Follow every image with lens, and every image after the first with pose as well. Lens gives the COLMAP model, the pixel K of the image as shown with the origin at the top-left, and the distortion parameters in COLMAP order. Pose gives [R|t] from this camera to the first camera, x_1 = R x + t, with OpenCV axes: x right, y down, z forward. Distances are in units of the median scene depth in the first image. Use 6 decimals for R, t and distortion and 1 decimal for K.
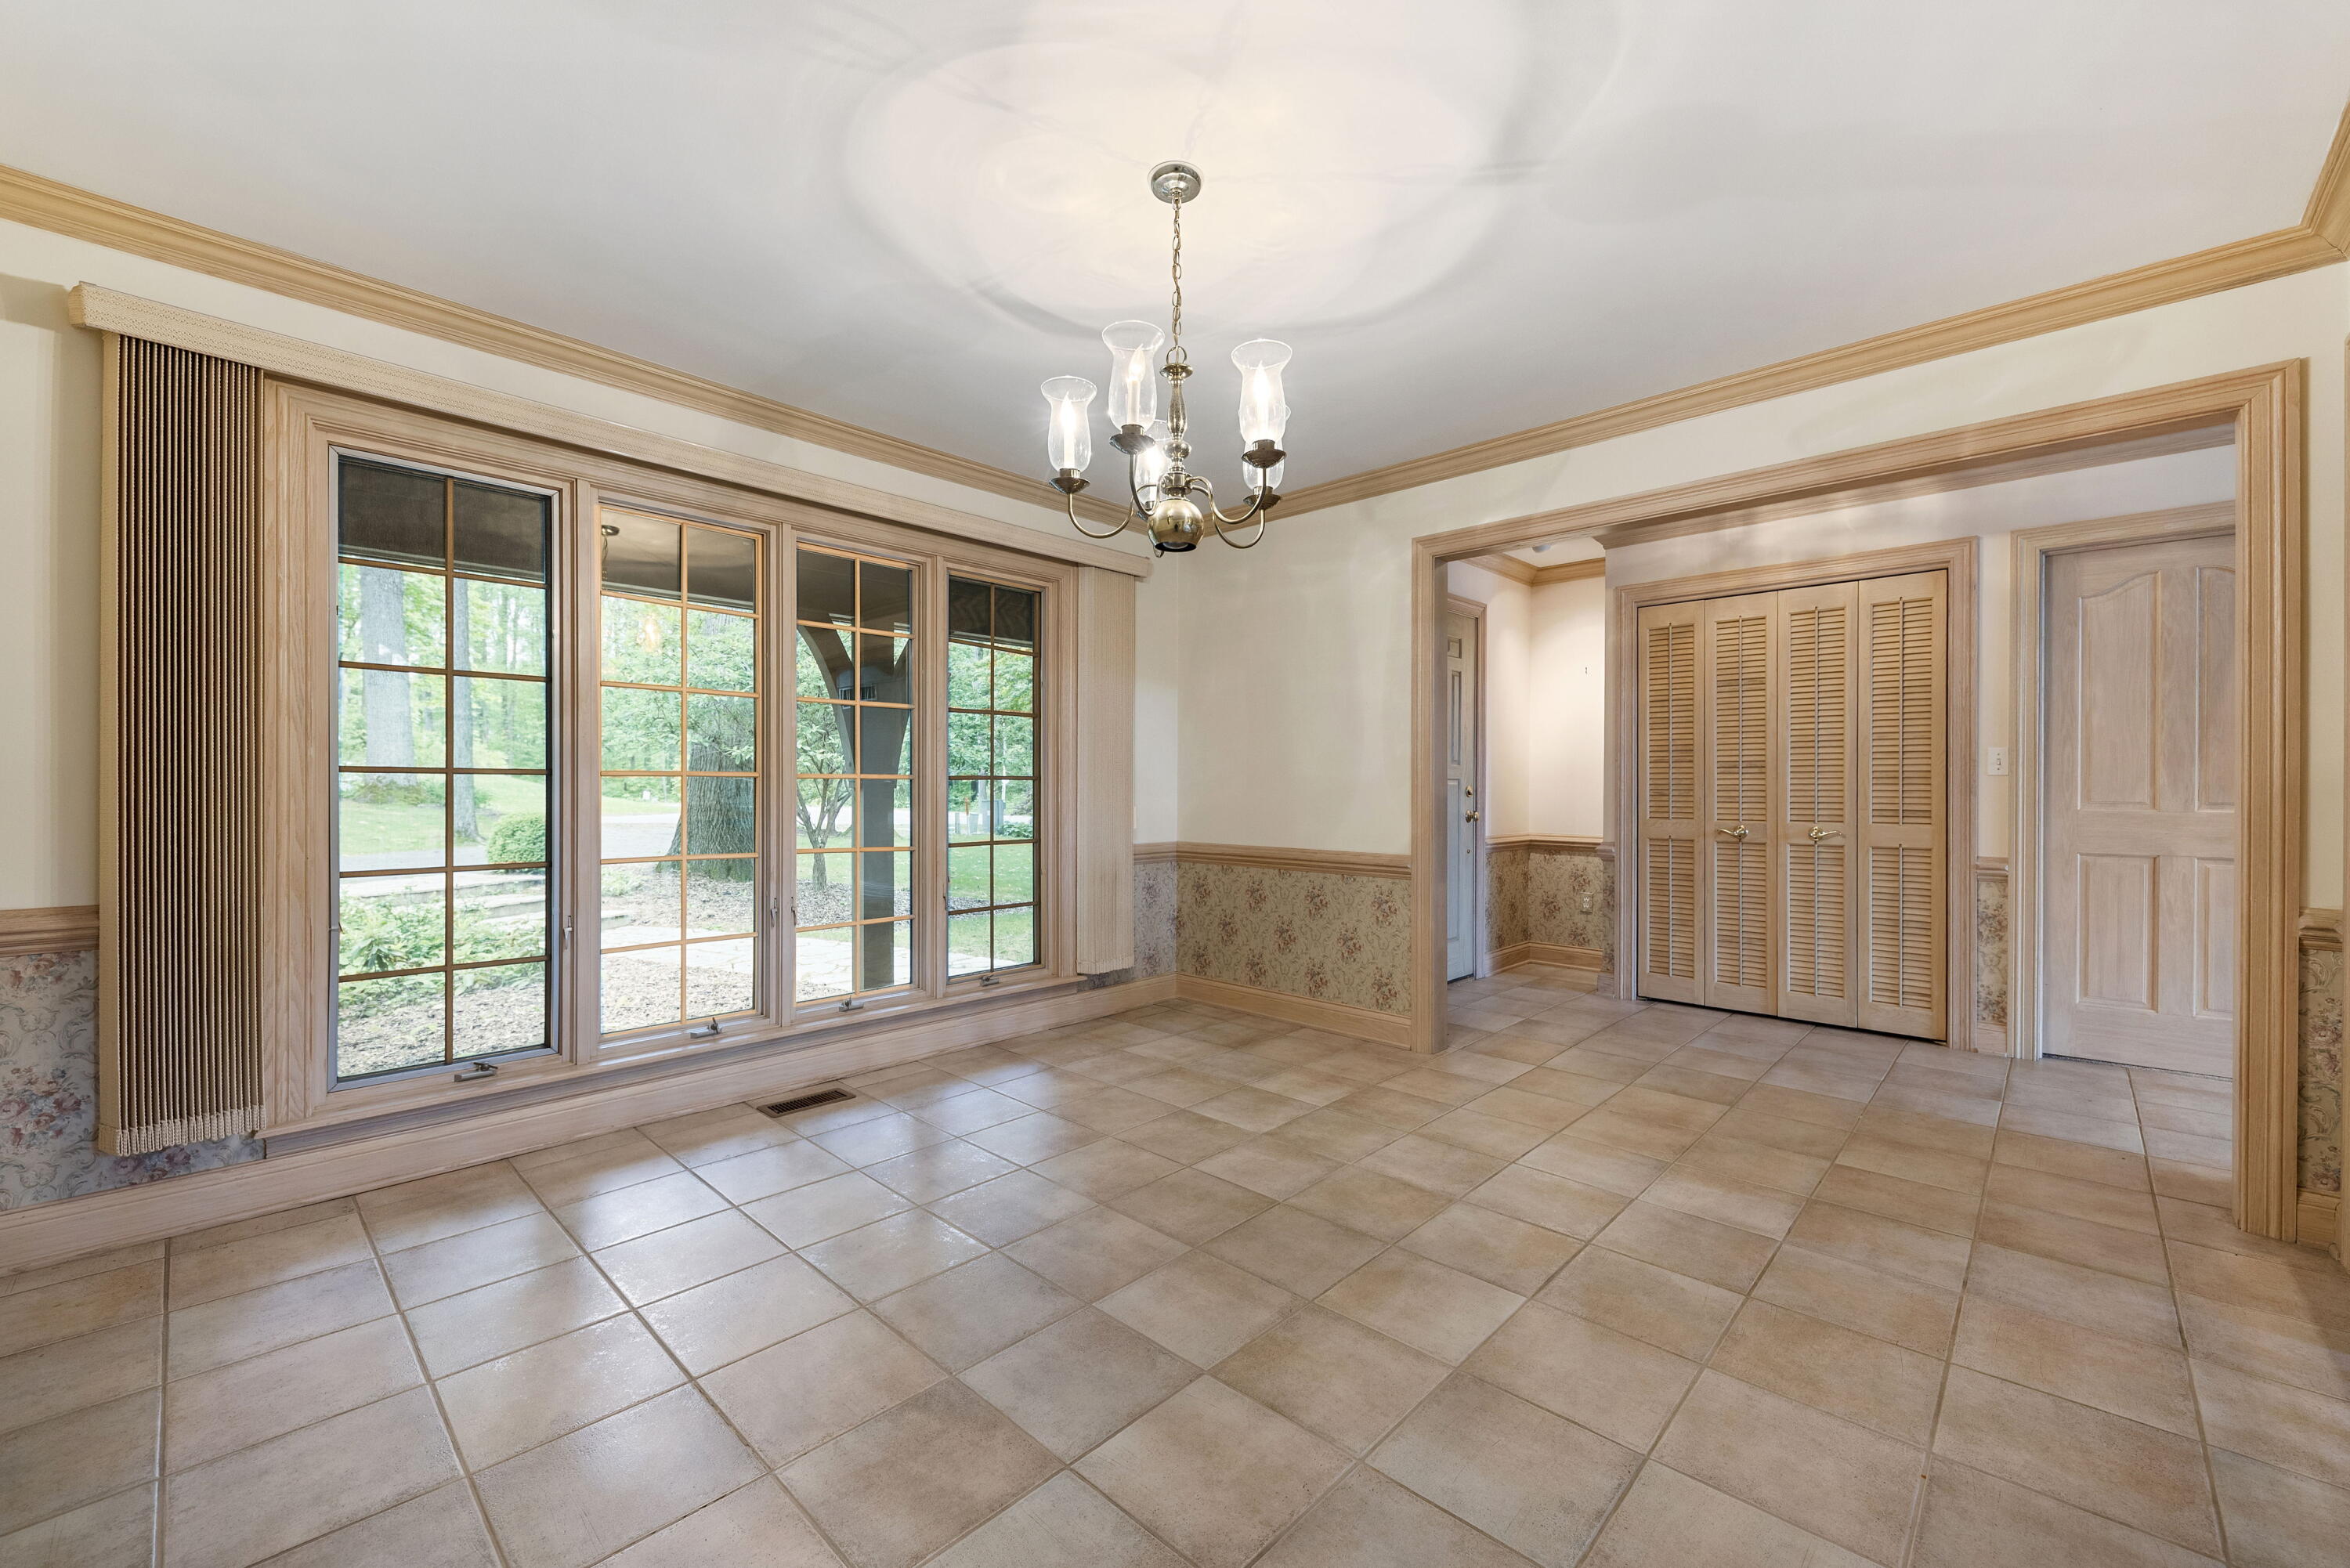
lens RADIAL K [[939.2, 0, 1172.2], [0, 939.2, 791.4], [0, 0, 1]] dist [0.000587, -0.001632]
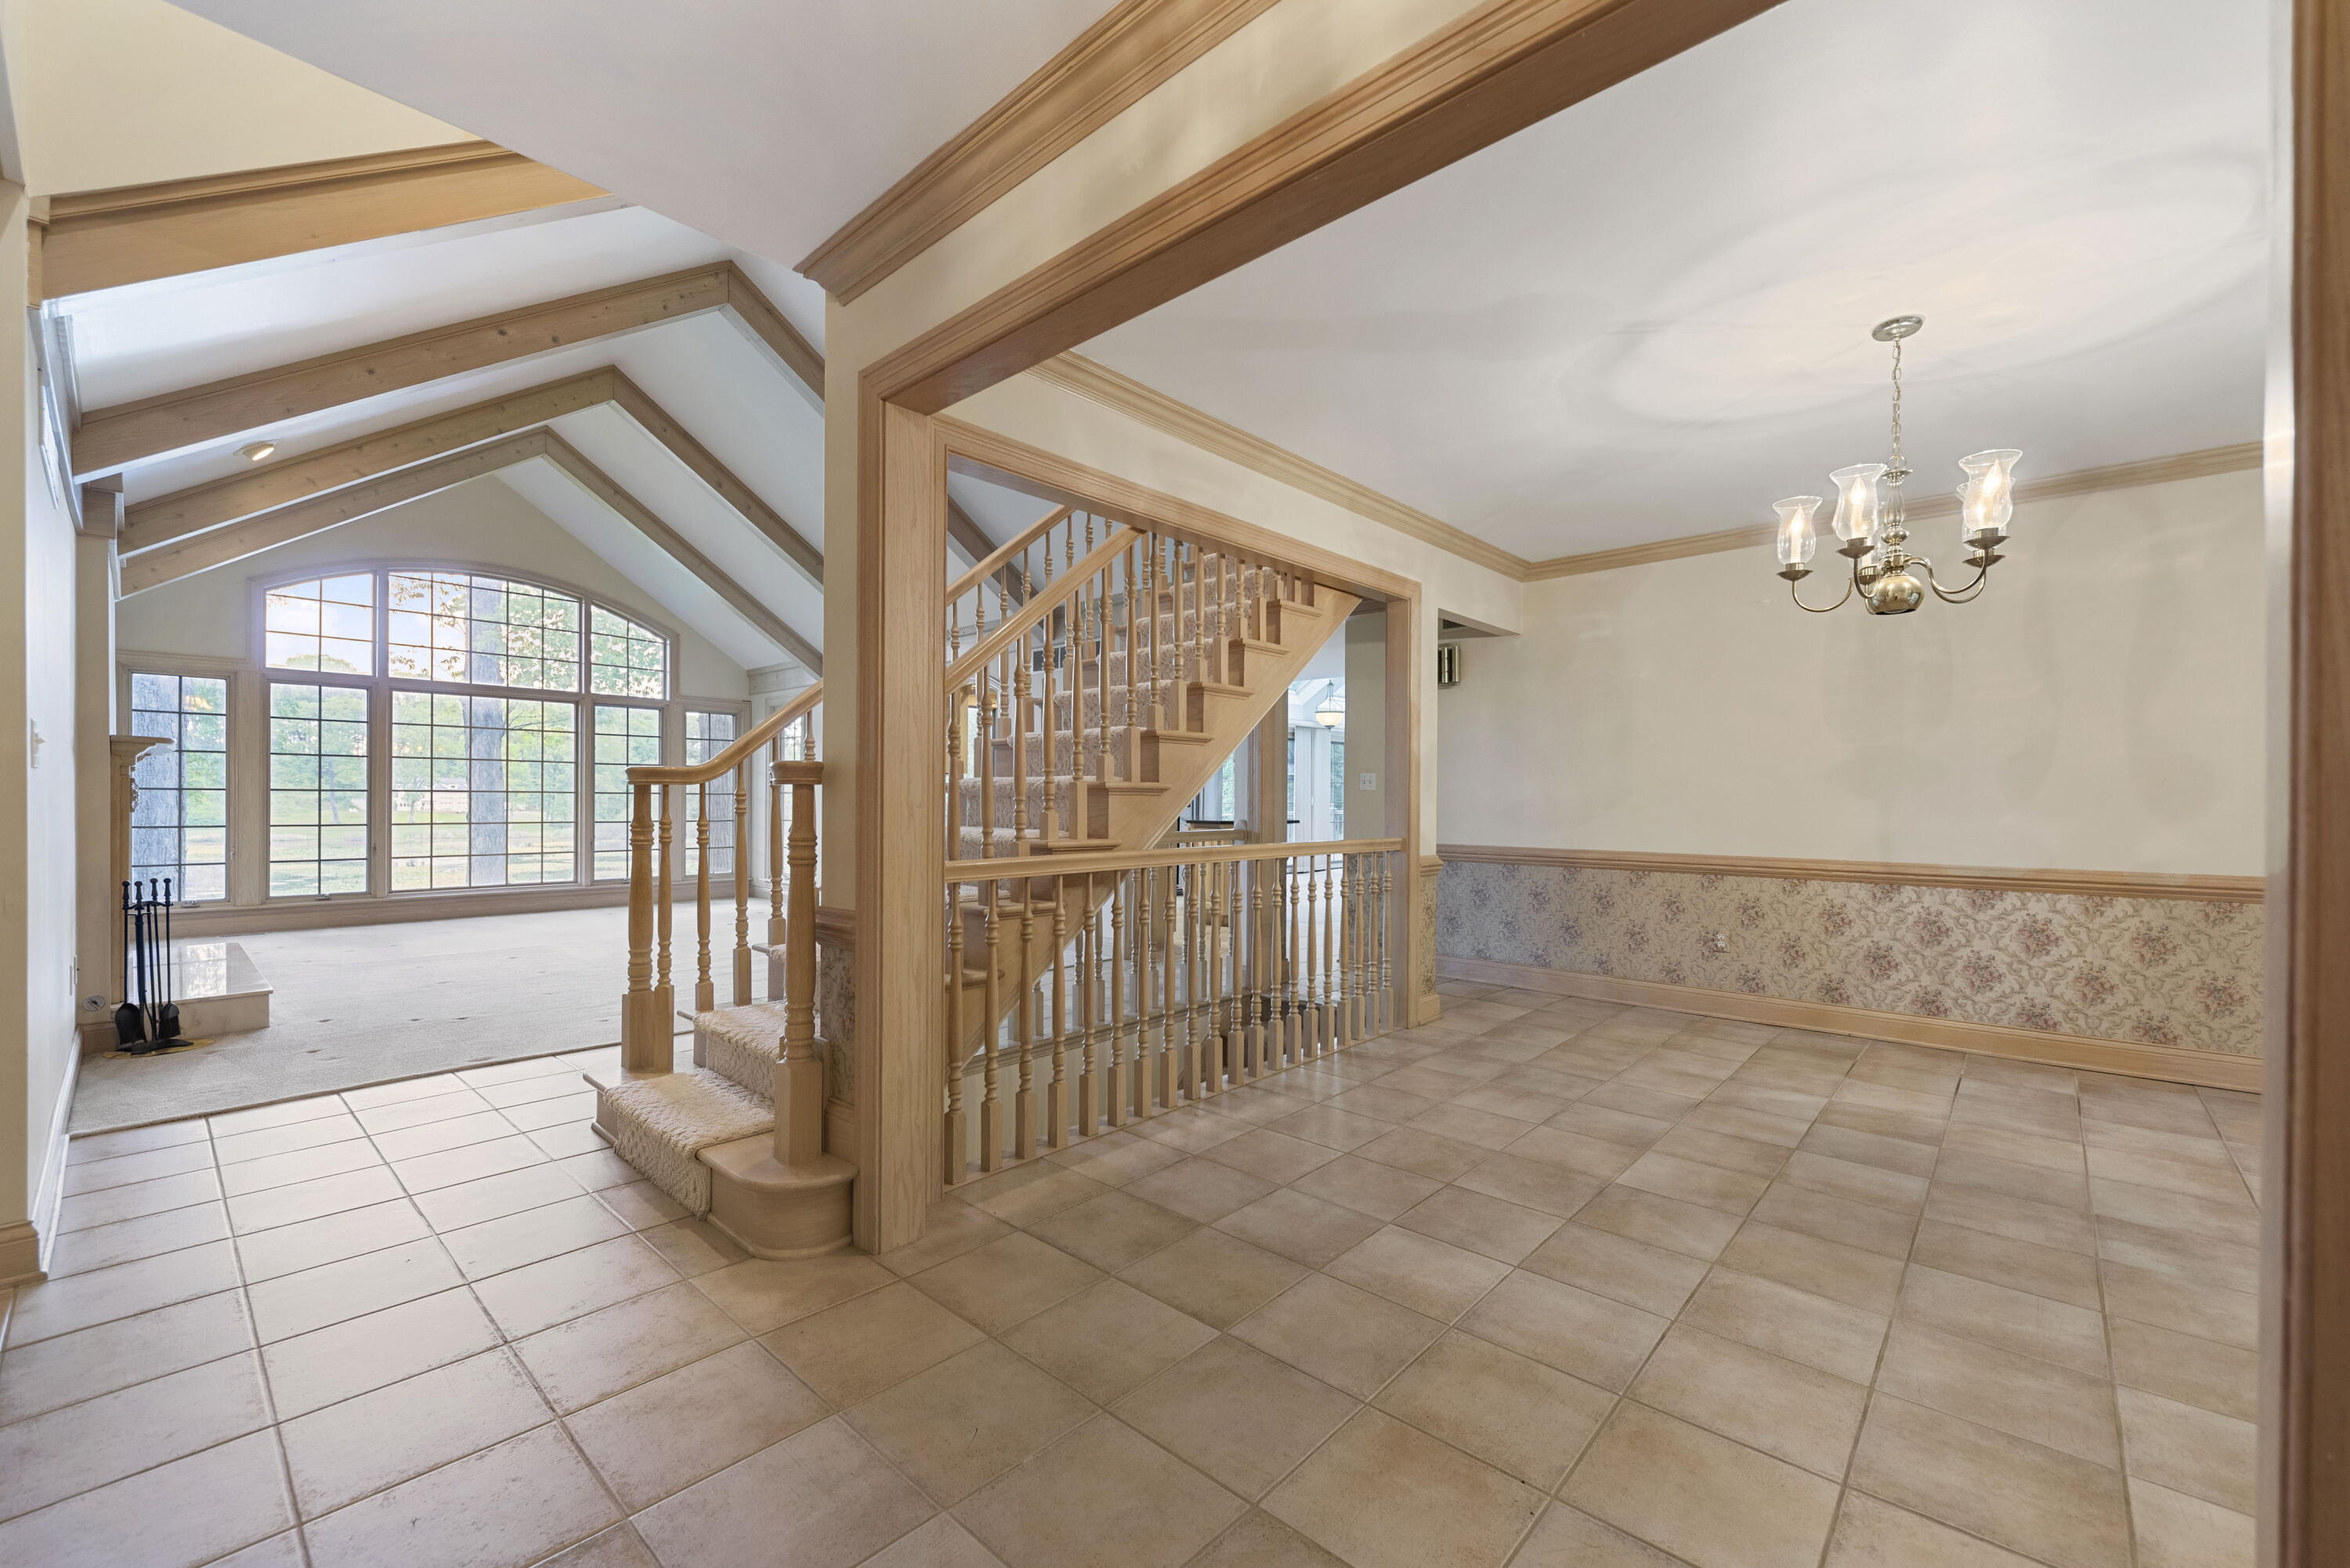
lens RADIAL K [[939.2, 0, 1190.2], [0, 939.2, 806.7], [0, 0, 1]] dist [0.000587, -0.001632]
pose [[-0.999373, -0.003241, -0.035258, 0.963880], [-0.003713, 0.999904, 0.013324, -0.006174], [0.035211, 0.013446, -0.999289, 2.159907]]
